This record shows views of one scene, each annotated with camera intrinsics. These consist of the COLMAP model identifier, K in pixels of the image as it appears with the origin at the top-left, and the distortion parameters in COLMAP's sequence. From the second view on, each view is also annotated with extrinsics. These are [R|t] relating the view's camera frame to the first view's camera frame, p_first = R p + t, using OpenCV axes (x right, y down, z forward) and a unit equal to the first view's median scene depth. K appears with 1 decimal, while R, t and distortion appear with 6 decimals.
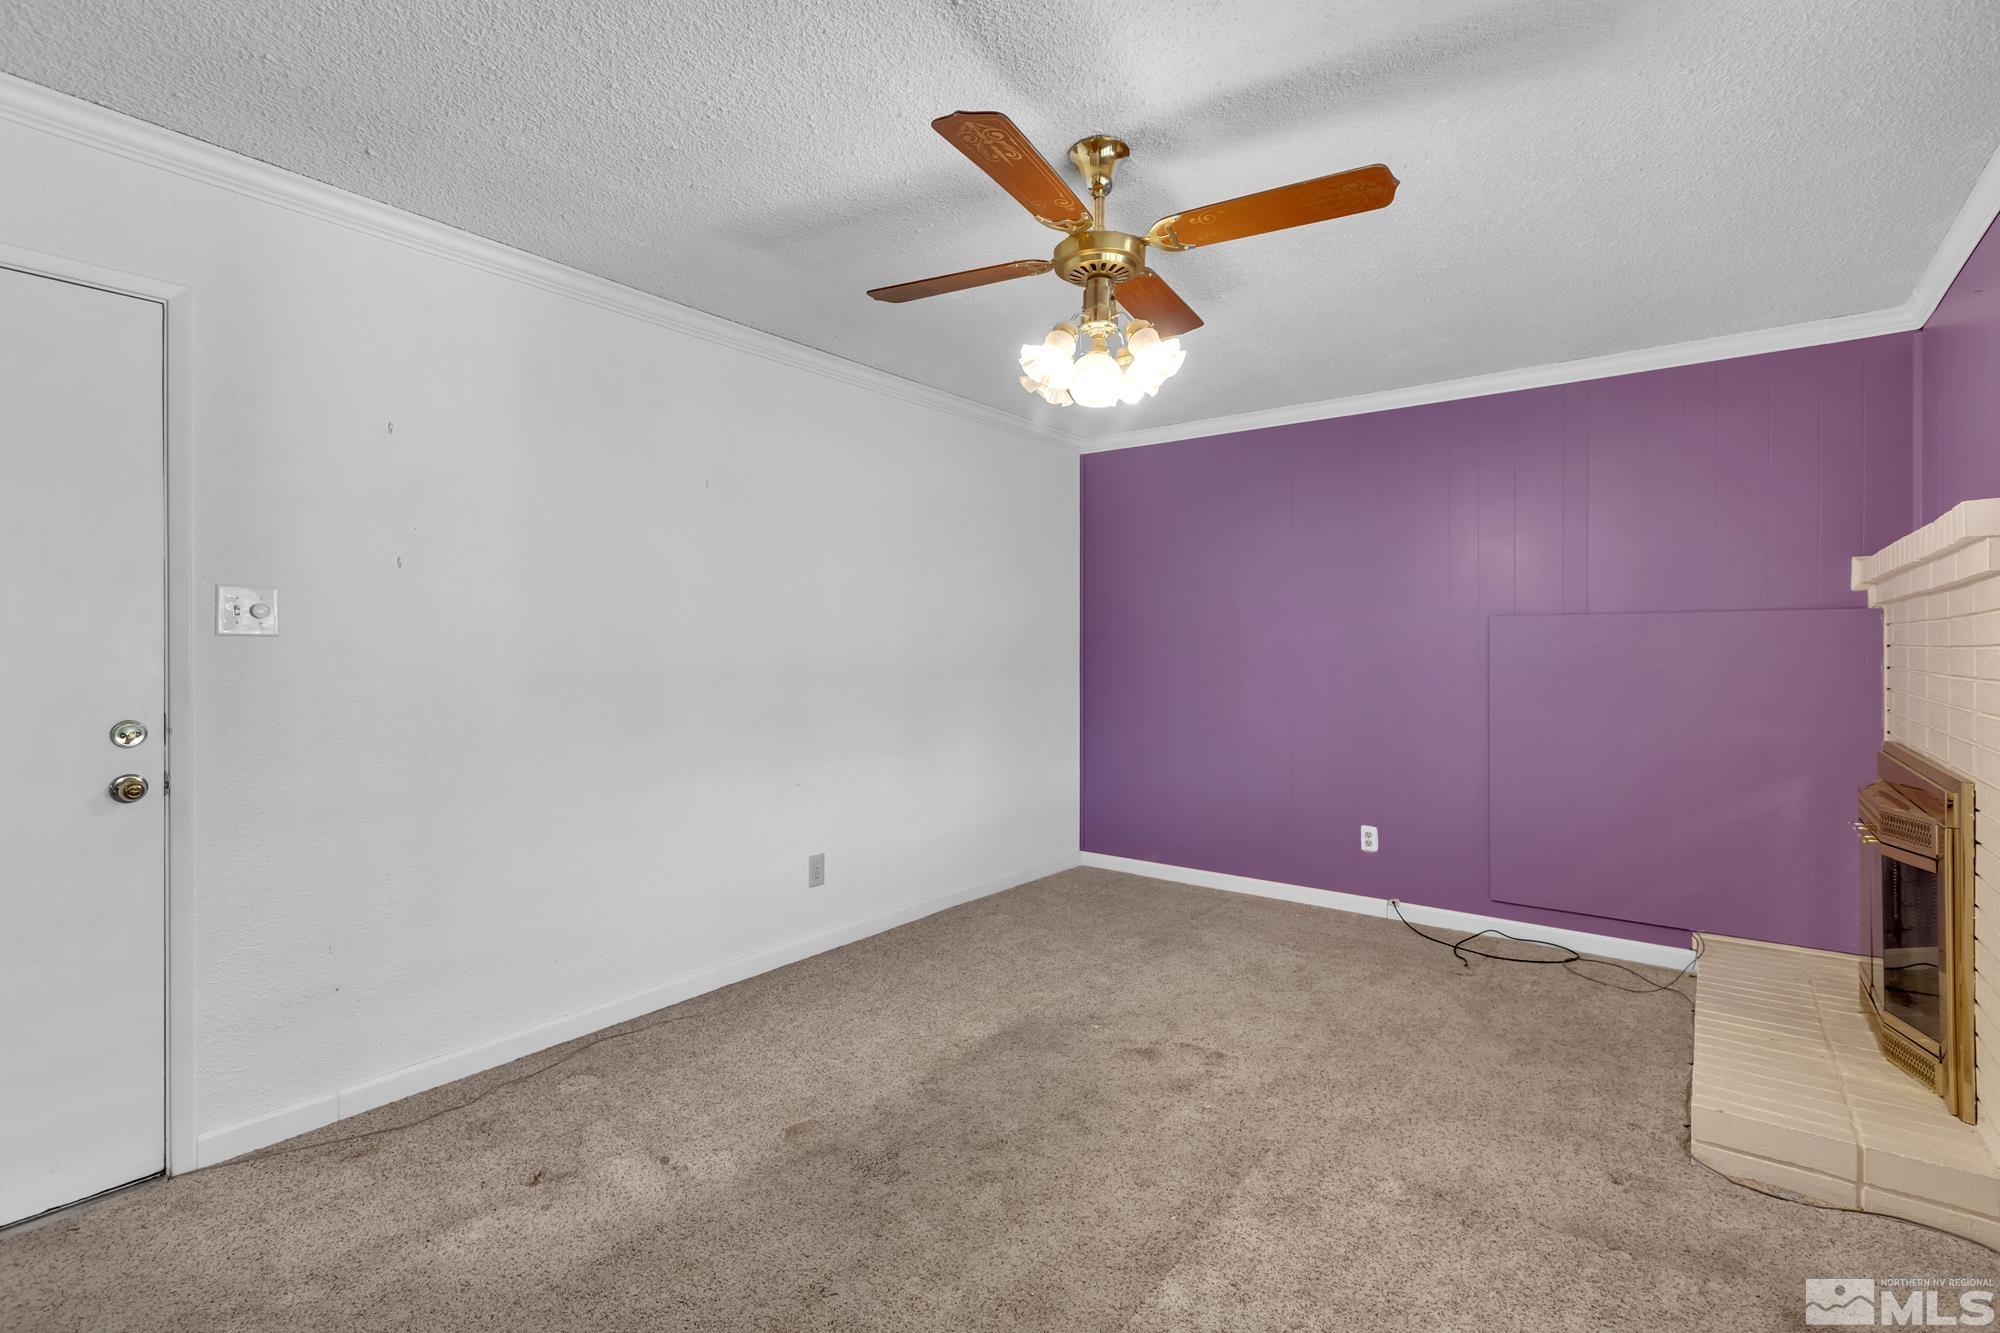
lens RADIAL K [[917.6, 0, 1002.9], [0, 917.6, 652.6], [0, 0, 1]] dist [0.002451, 0.000265]
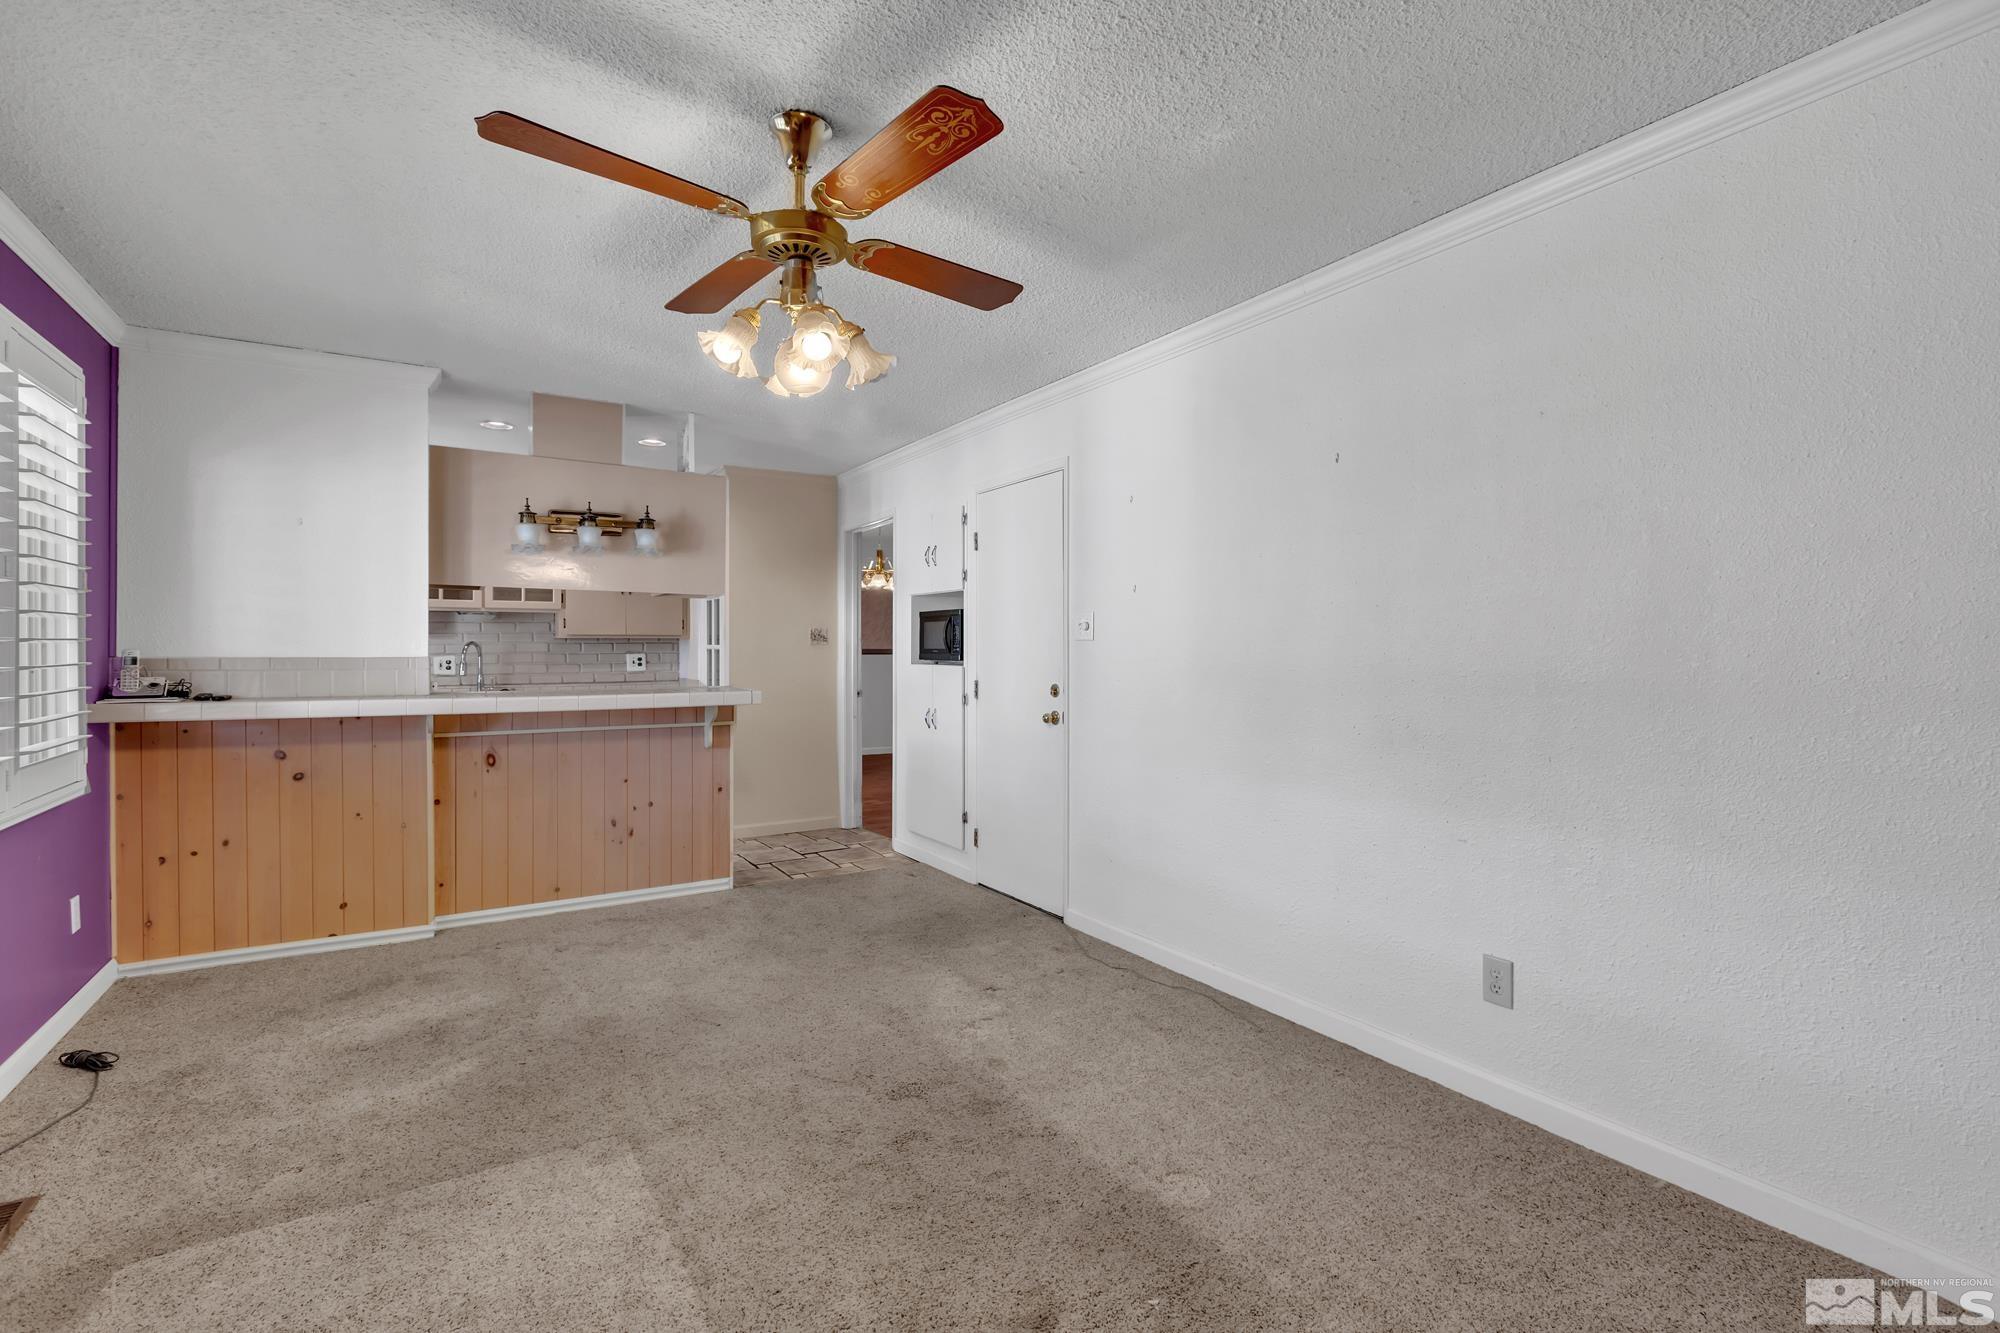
lens RADIAL K [[917.6, 0, 1002.9], [0, 917.6, 652.6], [0, 0, 1]] dist [0.002451, 0.000265]
pose [[-0.358396, 0.002181, -0.933567, 0.745250], [-0.001103, 0.999996, 0.002760, -0.000571], [0.933569, 0.002019, -0.358392, 1.247051]]
